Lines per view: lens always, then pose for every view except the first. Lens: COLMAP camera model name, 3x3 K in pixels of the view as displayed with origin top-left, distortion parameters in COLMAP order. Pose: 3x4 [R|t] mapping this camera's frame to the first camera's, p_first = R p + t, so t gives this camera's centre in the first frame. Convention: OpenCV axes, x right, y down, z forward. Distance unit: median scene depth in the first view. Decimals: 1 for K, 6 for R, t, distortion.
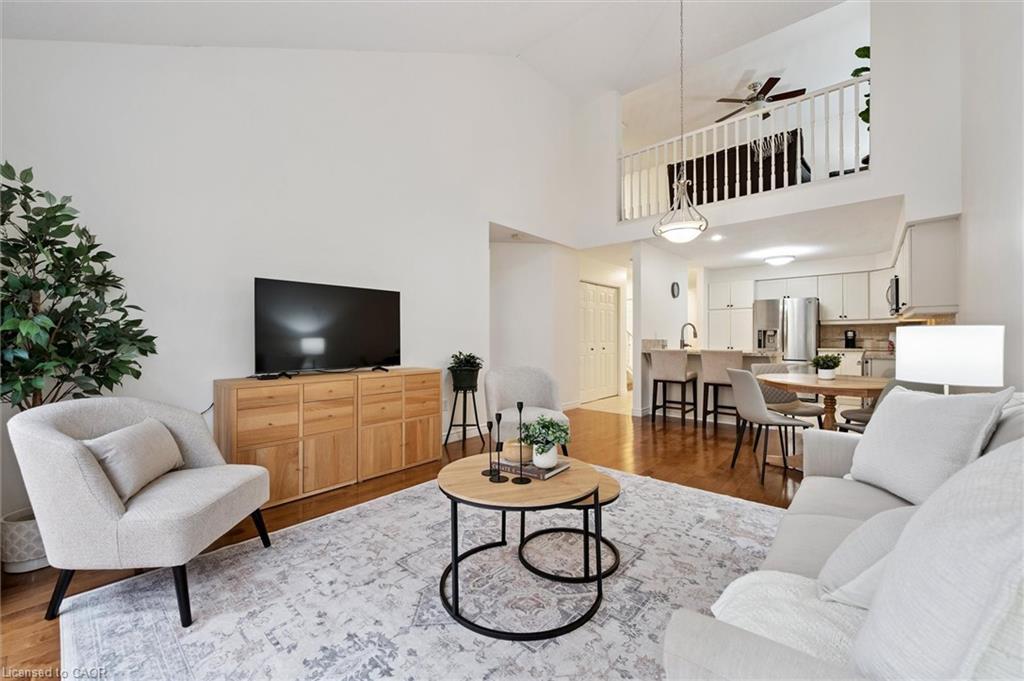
lens RADIAL K [[406.3, 0, 514.8], [0, 406.3, 331.5], [0, 0, 1]] dist [-0.000572, 0.000172]
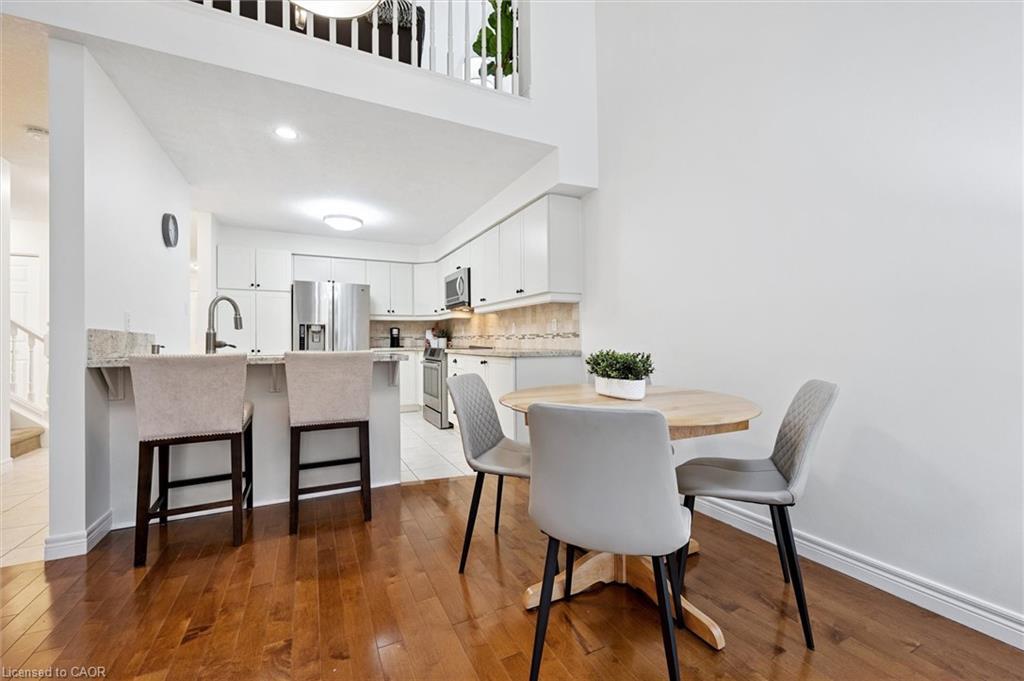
lens RADIAL K [[406.3, 0, 508.2], [0, 406.3, 342.5], [0, 0, 1]] dist [-0.000572, 0.000172]
pose [[0.397094, -0.005116, 0.917764, 0.227947], [-0.009157, 0.999913, 0.009536, 0.040396], [-0.917732, -0.012190, 0.397012, 0.884642]]
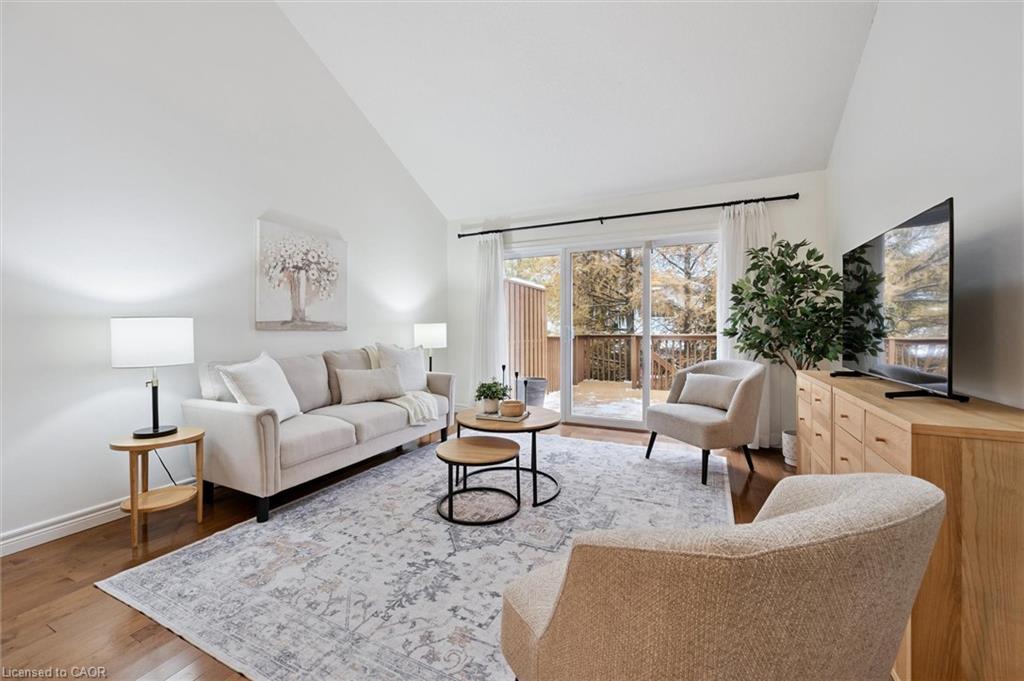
lens RADIAL K [[406.3, 0, 515.6], [0, 406.3, 331.1], [0, 0, 1]] dist [-0.000572, 0.000172]
pose [[-0.963179, 0.005446, -0.268807, 0.211448], [0.009246, 0.999874, -0.012872, 0.026491], [0.268703, -0.014883, -0.963108, 1.335565]]
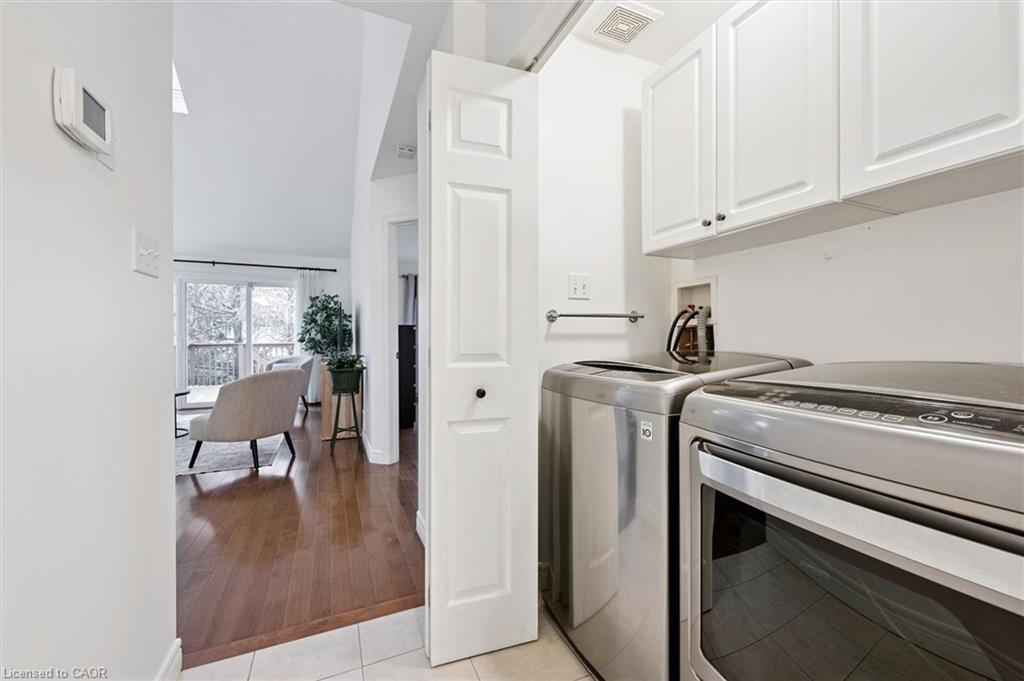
lens RADIAL K [[406.3, 0, 510.7], [0, 406.3, 339.5], [0, 0, 1]] dist [-0.000572, 0.000172]
pose [[-0.420852, 0.007905, -0.907095, 0.714992], [0.020579, 0.999788, -0.000835, 0.038284], [0.906896, -0.019019, -0.420926, 2.179232]]
